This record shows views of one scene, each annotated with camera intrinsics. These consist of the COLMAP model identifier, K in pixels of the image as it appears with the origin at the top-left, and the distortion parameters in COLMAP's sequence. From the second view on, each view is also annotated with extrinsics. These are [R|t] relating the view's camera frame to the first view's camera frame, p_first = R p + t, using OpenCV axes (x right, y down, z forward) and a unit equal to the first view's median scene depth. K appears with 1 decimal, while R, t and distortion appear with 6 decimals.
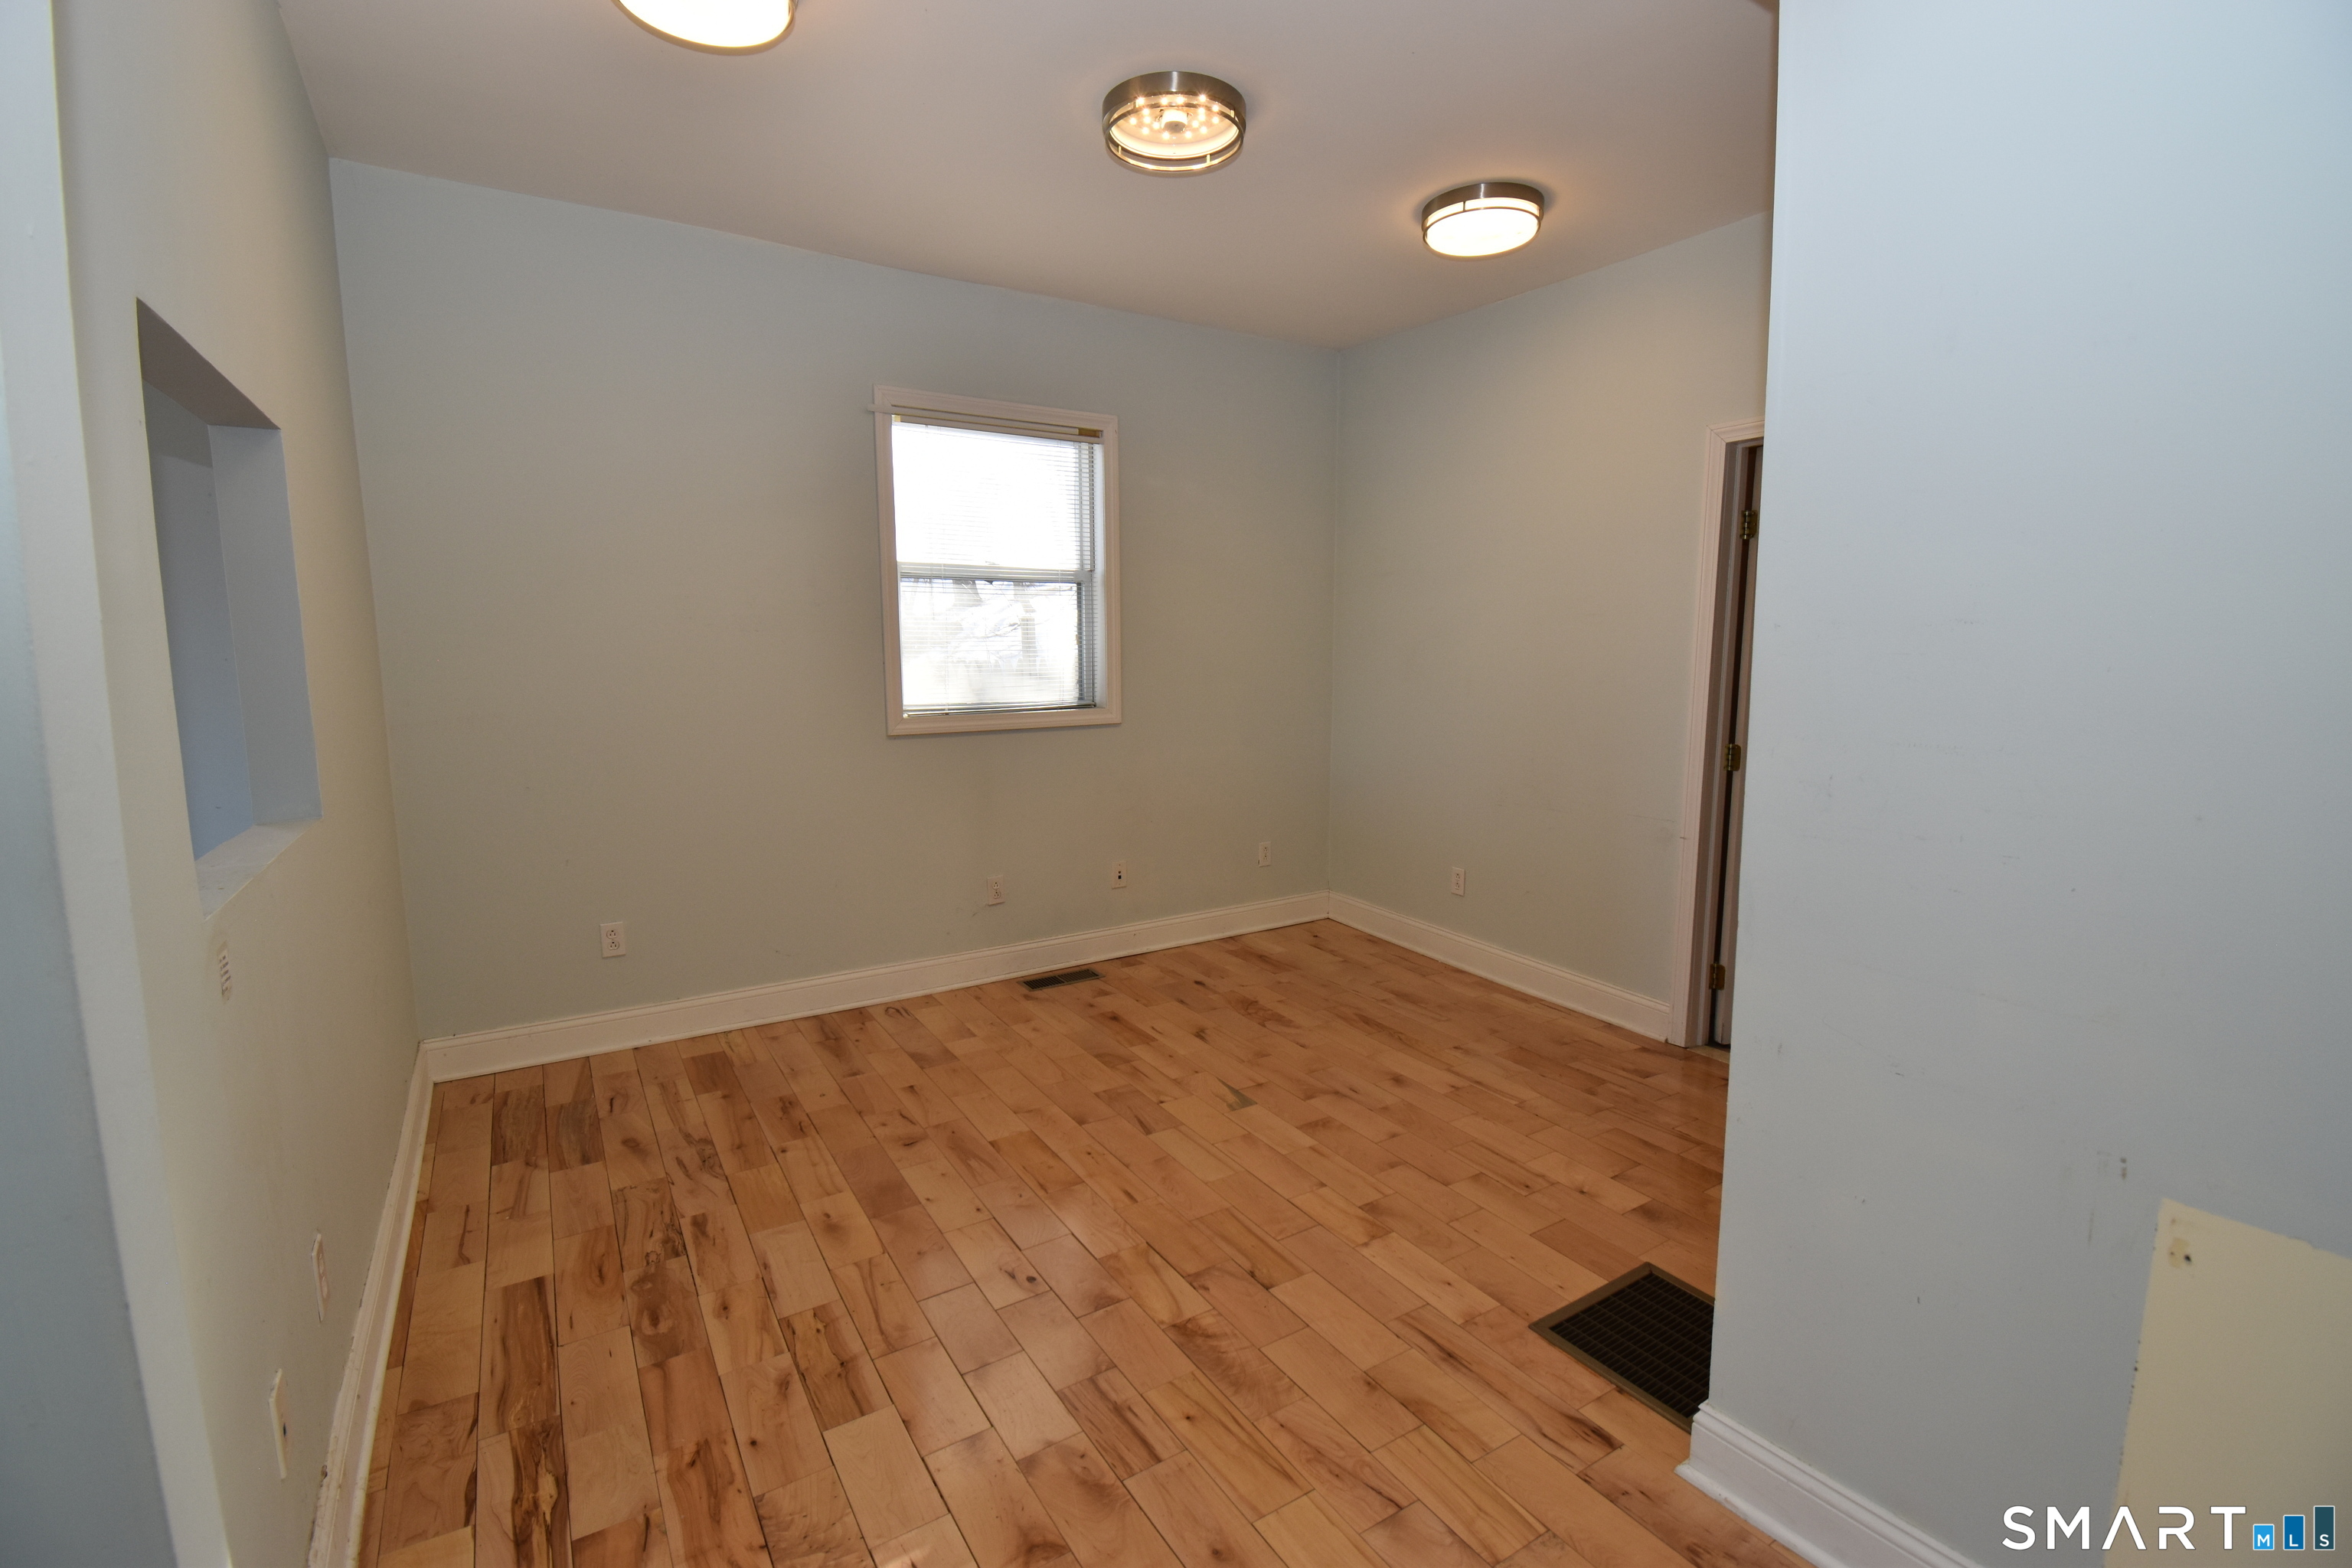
lens RADIAL K [[1031.1, 0, 1165.1], [0, 1031.1, 775.6], [0, 0, 1]] dist [0.019881, -0.025148]
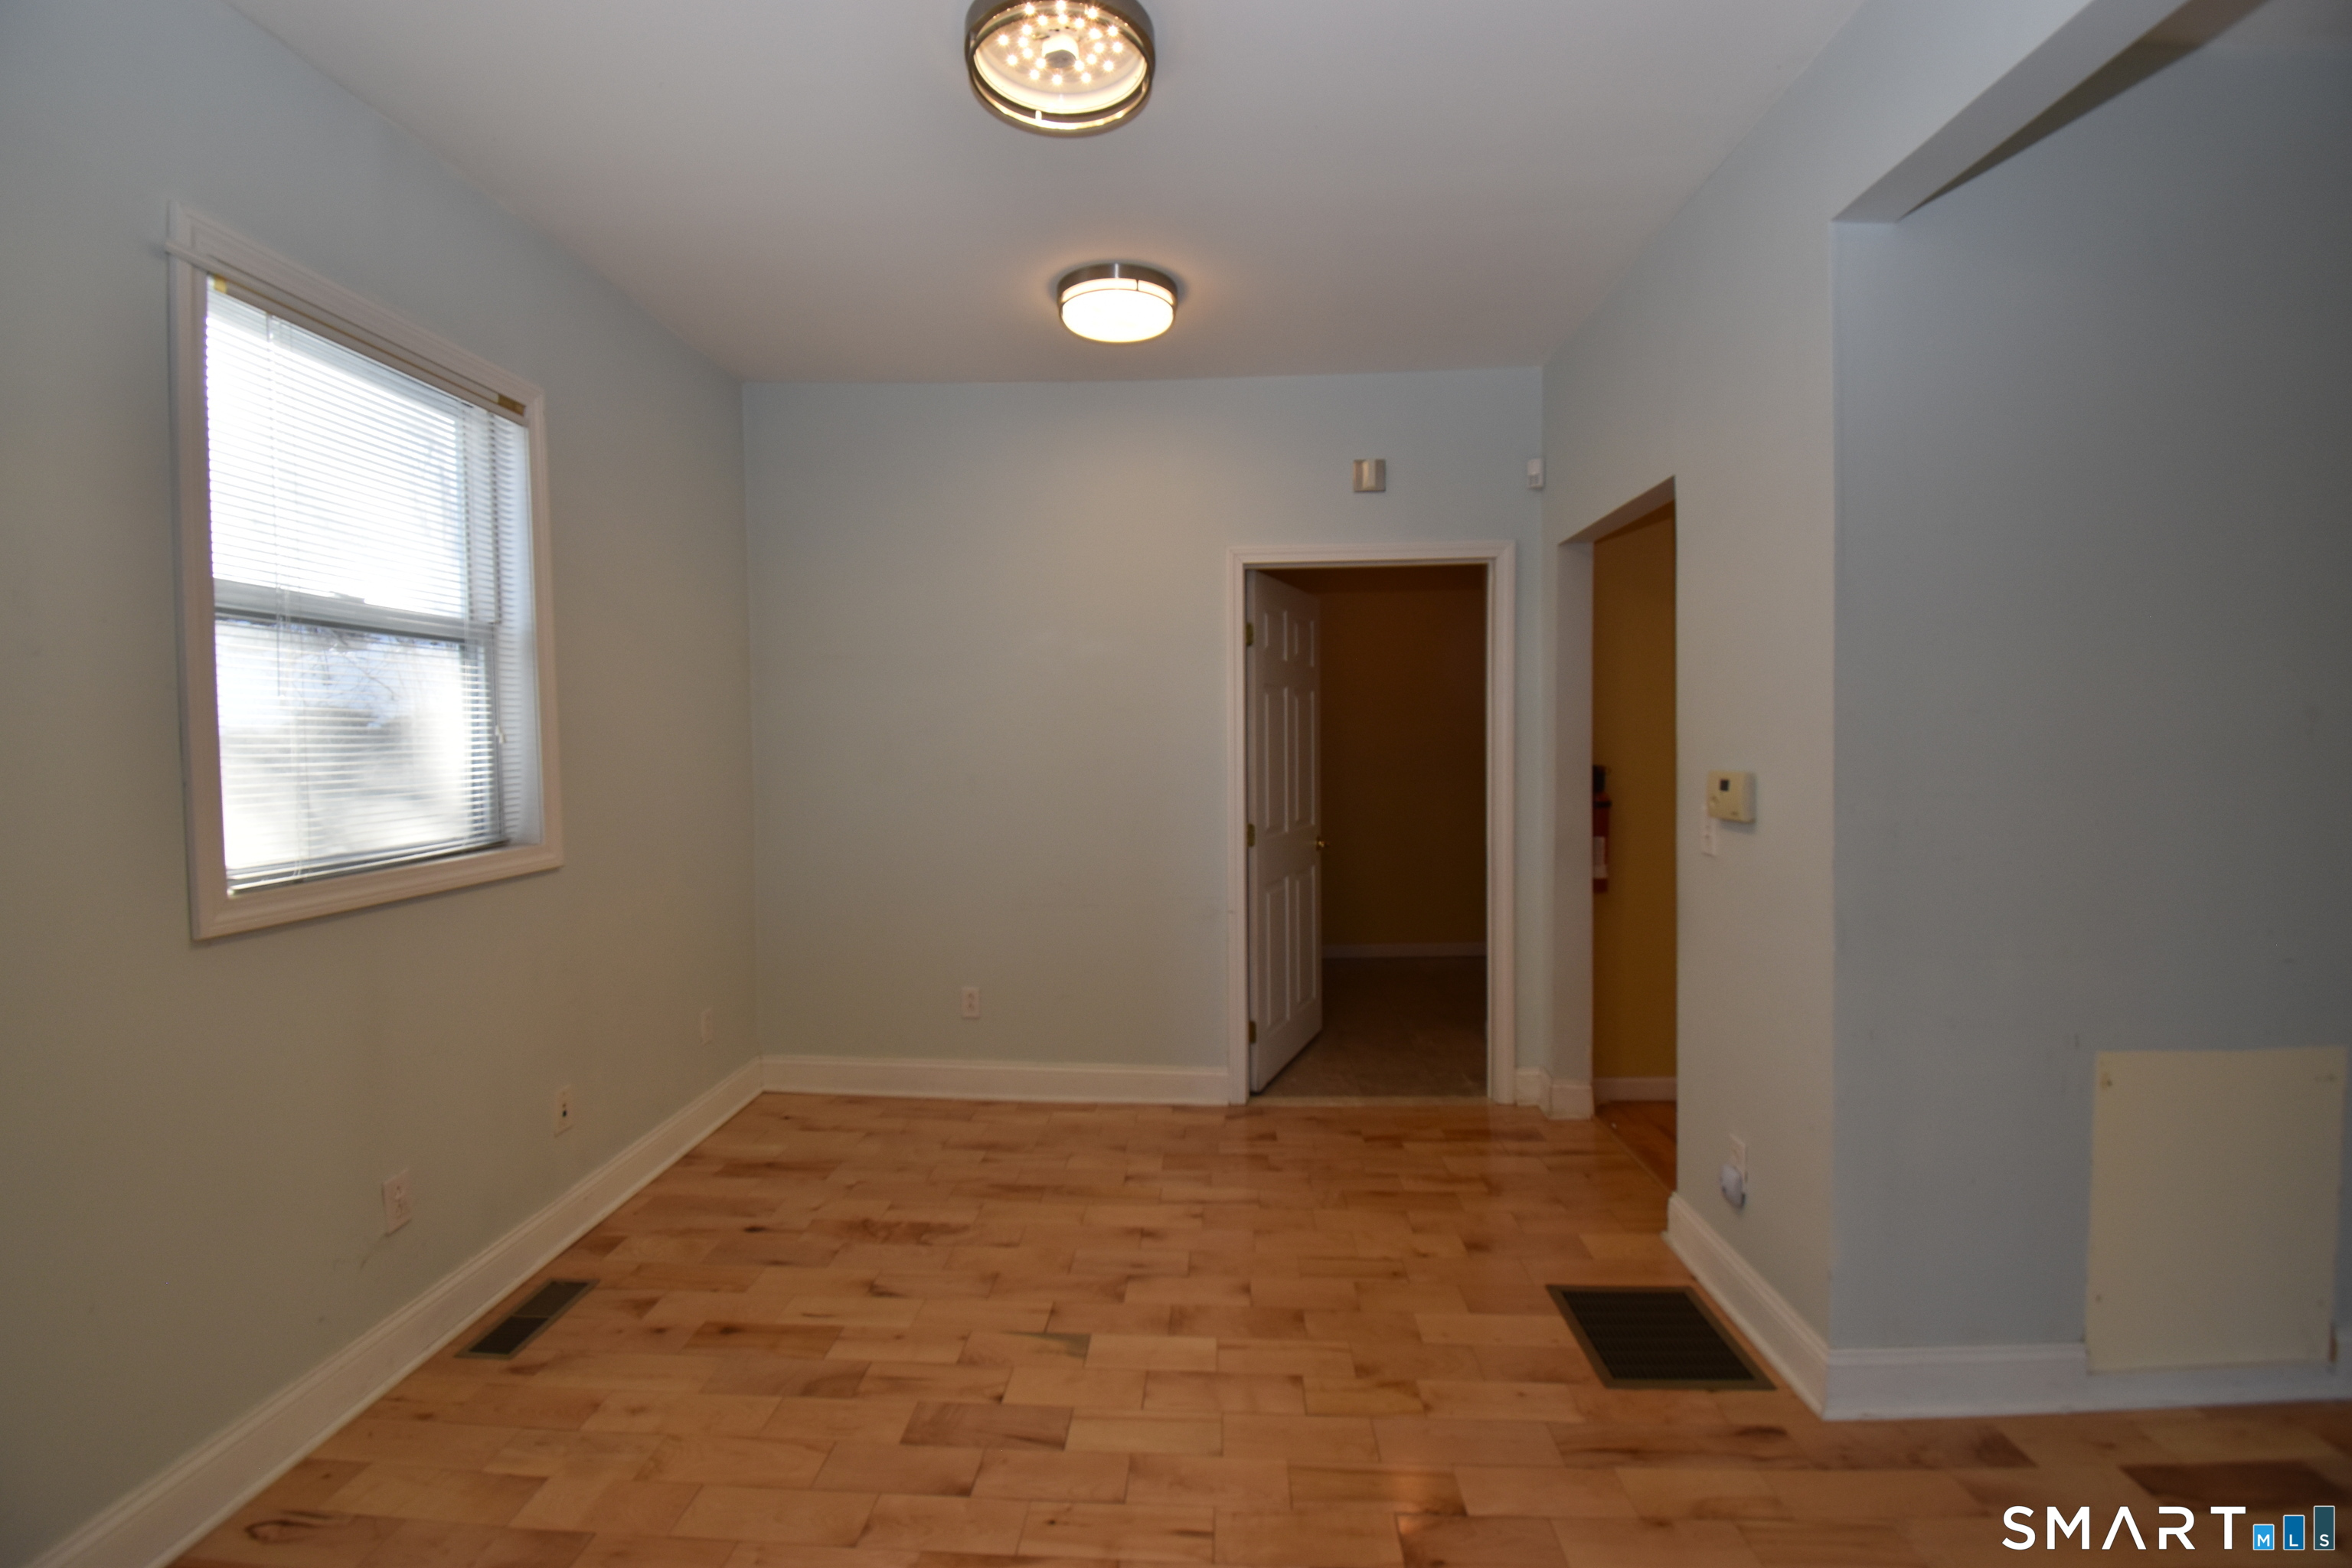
lens RADIAL K [[1031.1, 0, 1165.1], [0, 1031.1, 775.6], [0, 0, 1]] dist [0.019881, -0.025148]
pose [[0.574670, -0.034399, 0.817662, -0.395025], [0.112863, 0.992901, -0.037551, -0.045884], [-0.810565, 0.113863, 0.574473, 0.378701]]
